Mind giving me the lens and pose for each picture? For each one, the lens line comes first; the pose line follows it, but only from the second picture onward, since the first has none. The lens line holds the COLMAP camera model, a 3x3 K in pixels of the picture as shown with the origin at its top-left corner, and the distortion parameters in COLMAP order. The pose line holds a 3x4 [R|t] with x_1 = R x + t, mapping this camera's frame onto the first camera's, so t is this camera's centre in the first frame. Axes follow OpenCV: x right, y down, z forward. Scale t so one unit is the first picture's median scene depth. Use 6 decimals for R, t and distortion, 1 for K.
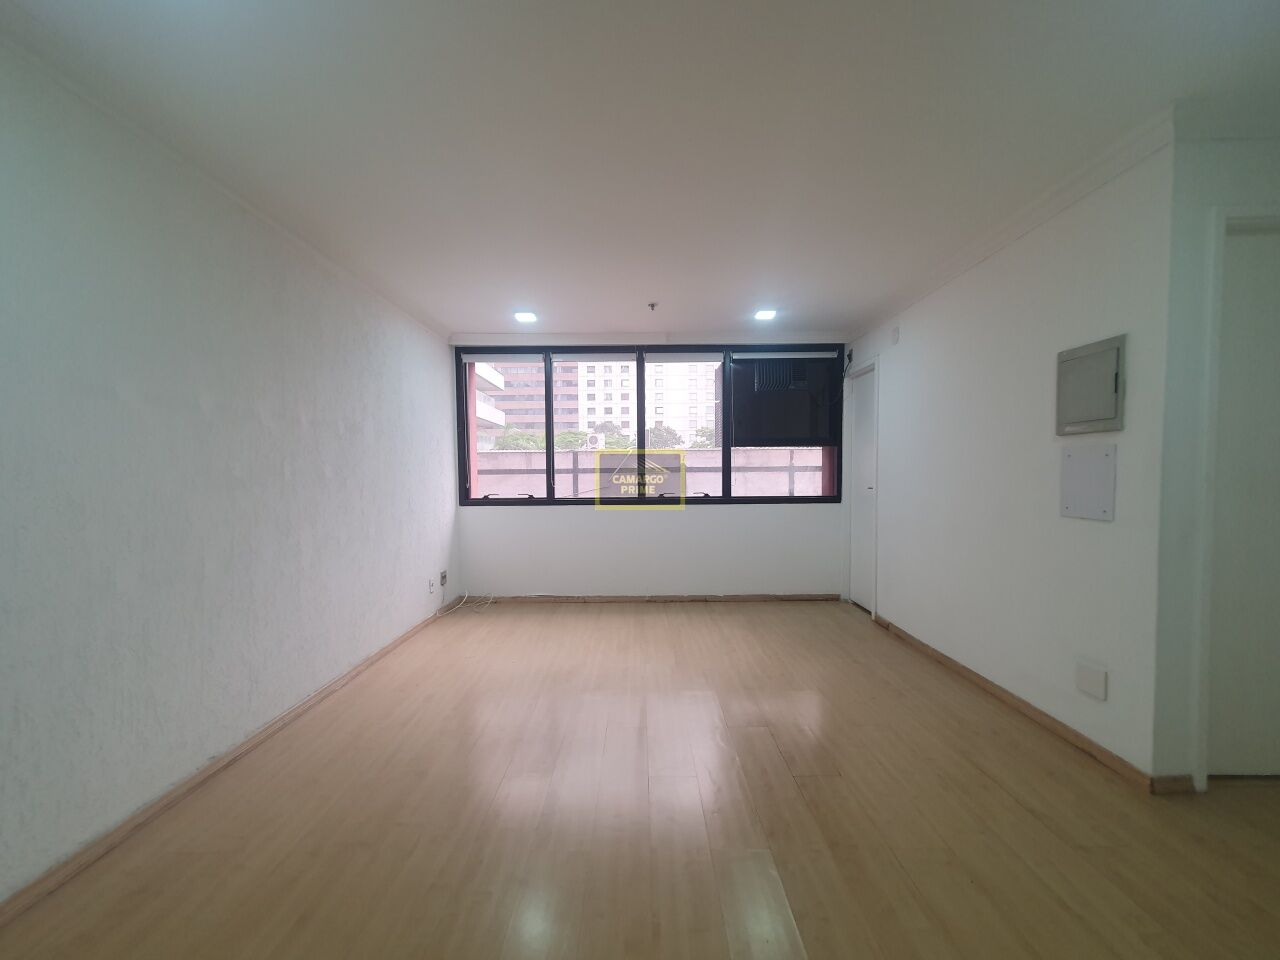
lens RADIAL K [[513.2, 0, 635.8], [0, 513.2, 486.6], [0, 0, 1]] dist [0.003922, 0.001037]
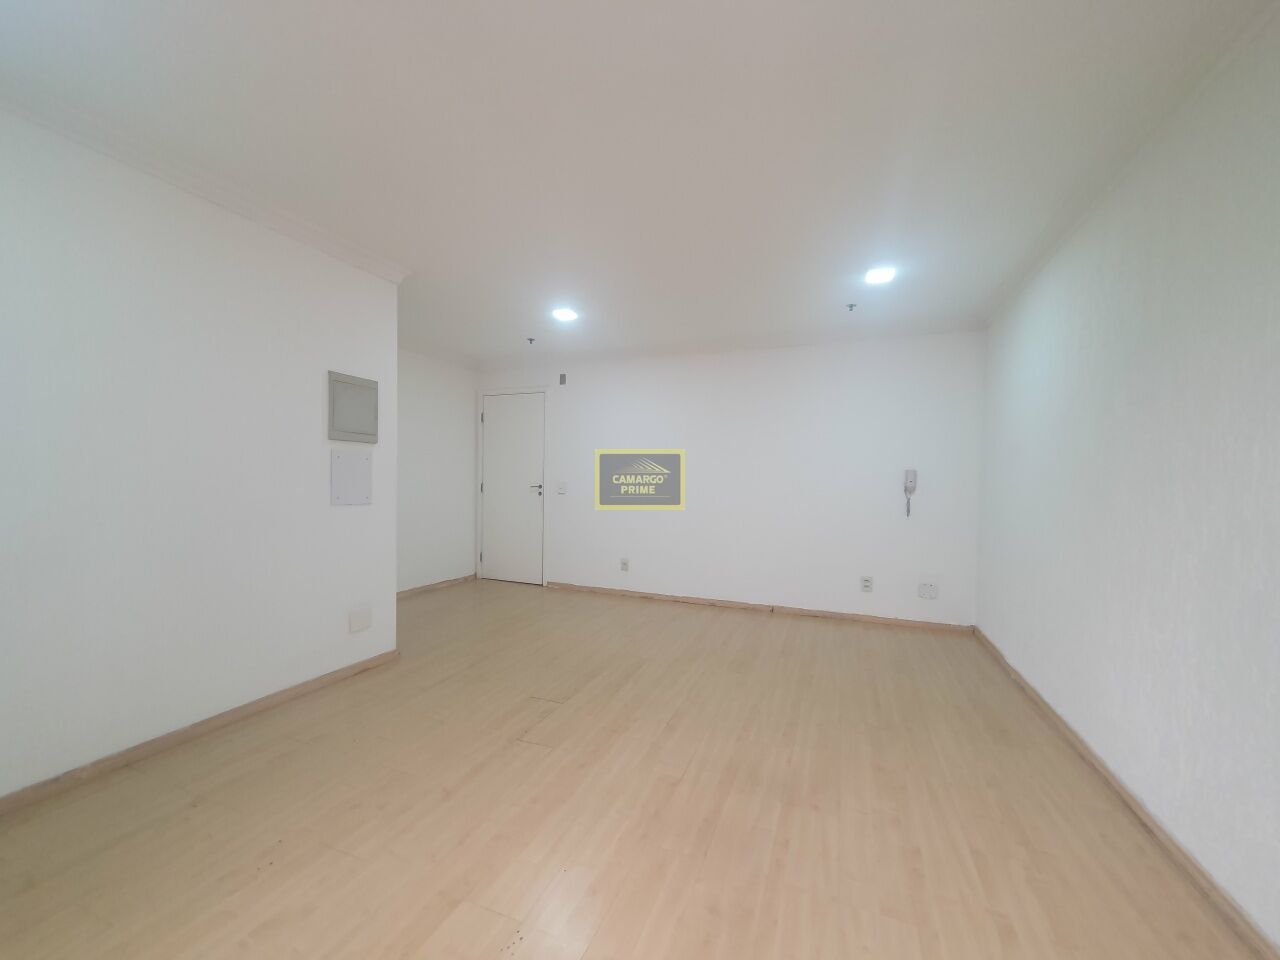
lens RADIAL K [[513.2, 0, 636.6], [0, 513.2, 477.8], [0, 0, 1]] dist [0.003922, 0.001037]
pose [[-0.923153, -0.005919, 0.384388, -0.183070], [0.001714, 0.999808, 0.019513, -0.018015], [-0.384430, 0.018672, -0.922965, 1.064163]]
